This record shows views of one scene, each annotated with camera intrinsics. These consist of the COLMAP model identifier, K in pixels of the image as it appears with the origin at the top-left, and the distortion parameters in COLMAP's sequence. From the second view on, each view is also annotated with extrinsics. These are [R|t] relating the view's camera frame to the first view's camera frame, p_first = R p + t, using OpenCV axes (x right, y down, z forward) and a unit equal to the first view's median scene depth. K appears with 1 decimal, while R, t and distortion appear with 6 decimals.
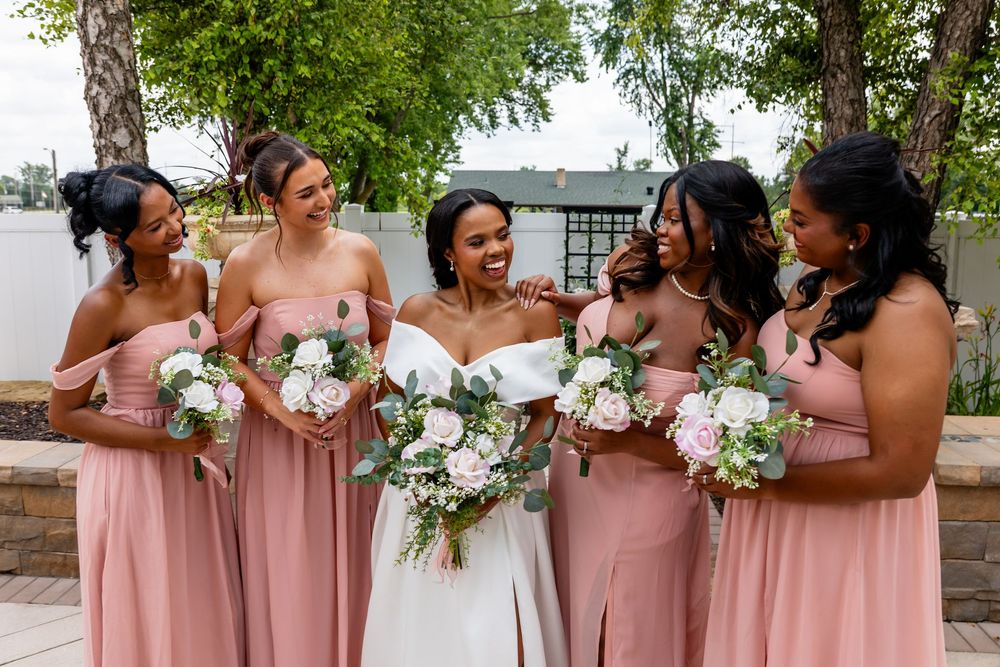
lens RADIAL K [[759.5, 0, 497.2], [0, 759.5, 303.4], [0, 0, 1]] dist [-0.103104, 0.065943]
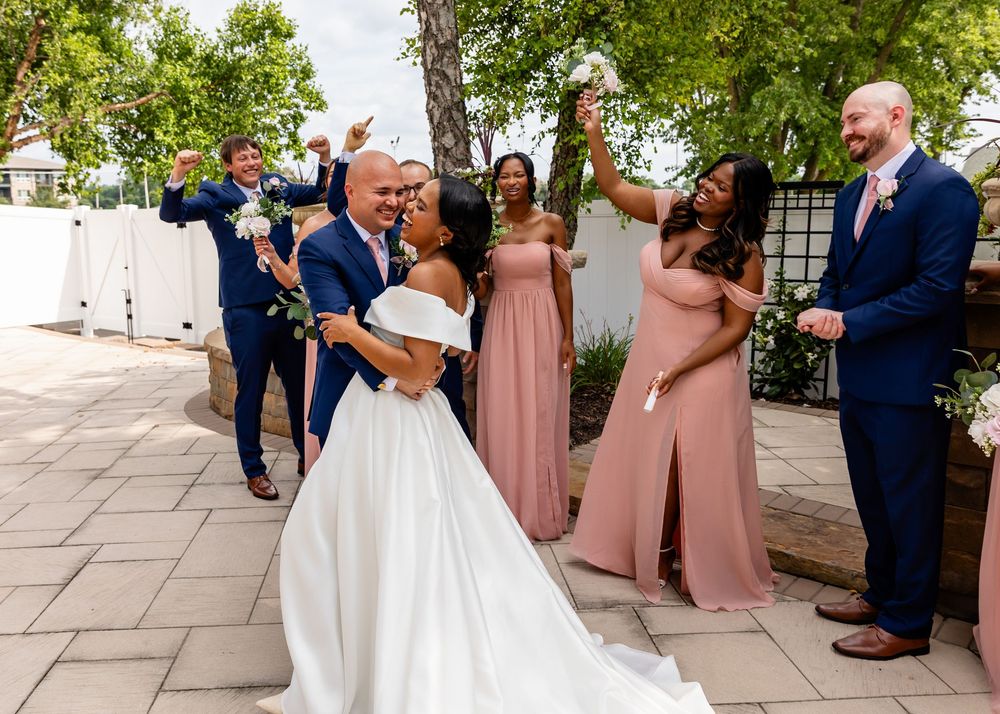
lens RADIAL K [[852.2, 0, 417.8], [0, 852.2, 303.7], [0, 0, 1]] dist [-0.005852, 0.002887]
pose [[0.778181, 0.052006, -0.625883, 0.062002], [-0.055594, 0.998358, 0.013833, 0.006394], [0.625574, 0.024030, 0.779795, -0.027336]]
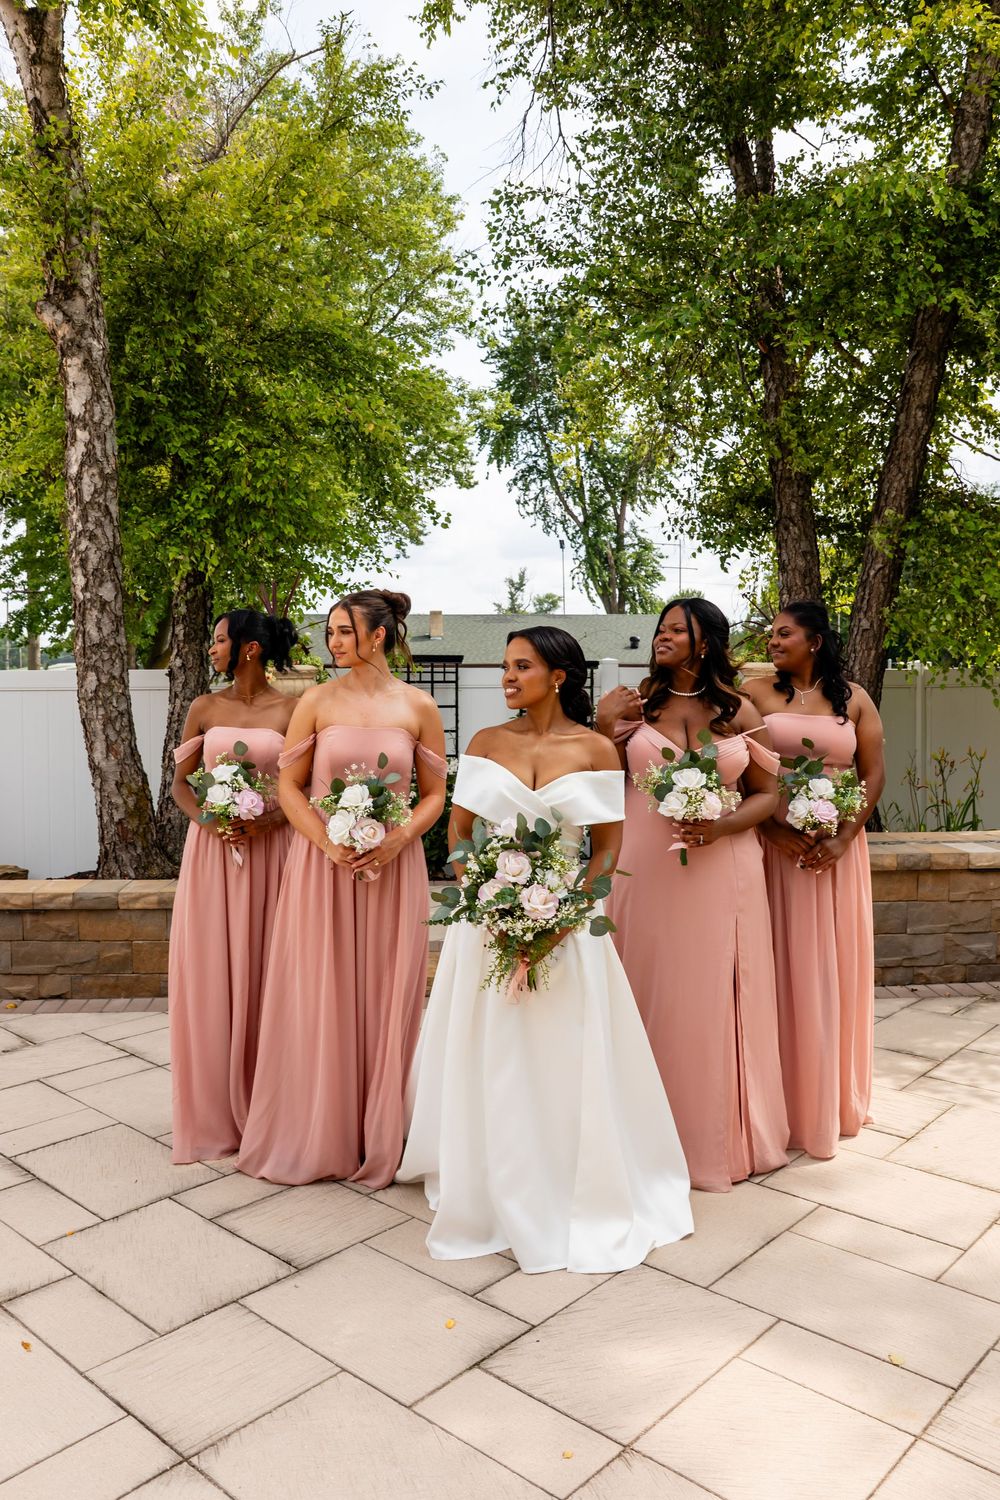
lens RADIAL K [[1245.3, 0, 460.7], [0, 1245.3, 684.7], [0, 0, 1]] dist [-0.057171, 0.047220]
pose [[0.992133, -0.009295, 0.124844, -0.039153], [0.023498, 0.993342, -0.112782, 0.016870], [-0.122965, 0.114828, 0.985745, -0.115121]]
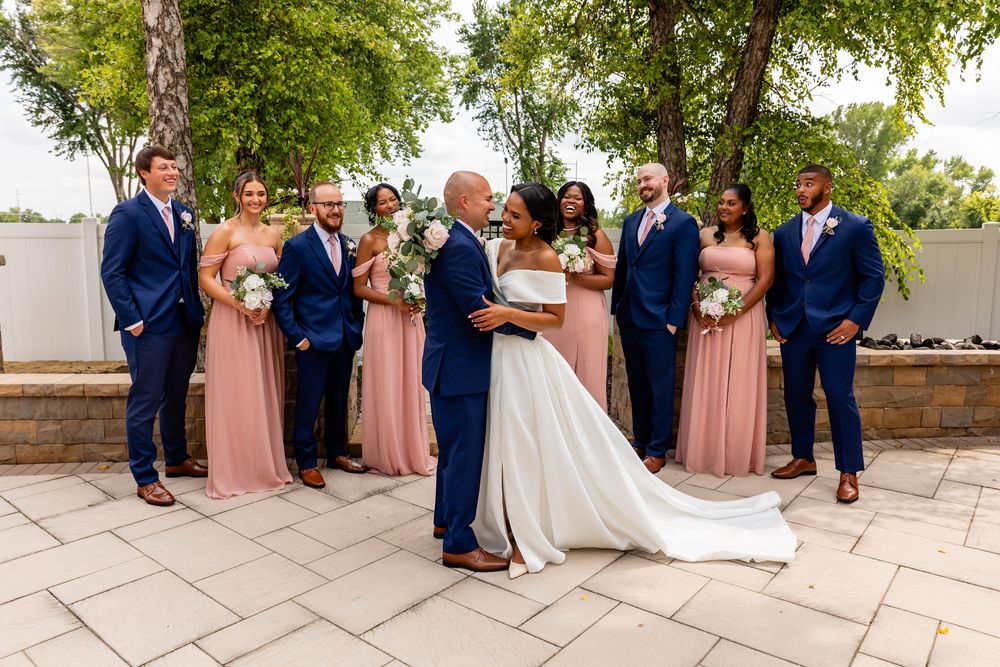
lens RADIAL K [[728.3, 0, 504.3], [0, 728.3, 334.7], [0, 0, 1]] dist [-0.083441, 0.041574]
pose [[0.978602, -0.020771, 0.204709, -0.031973], [0.019882, 0.999782, 0.006395, 0.016091], [-0.204797, -0.002188, 0.978802, -0.067875]]
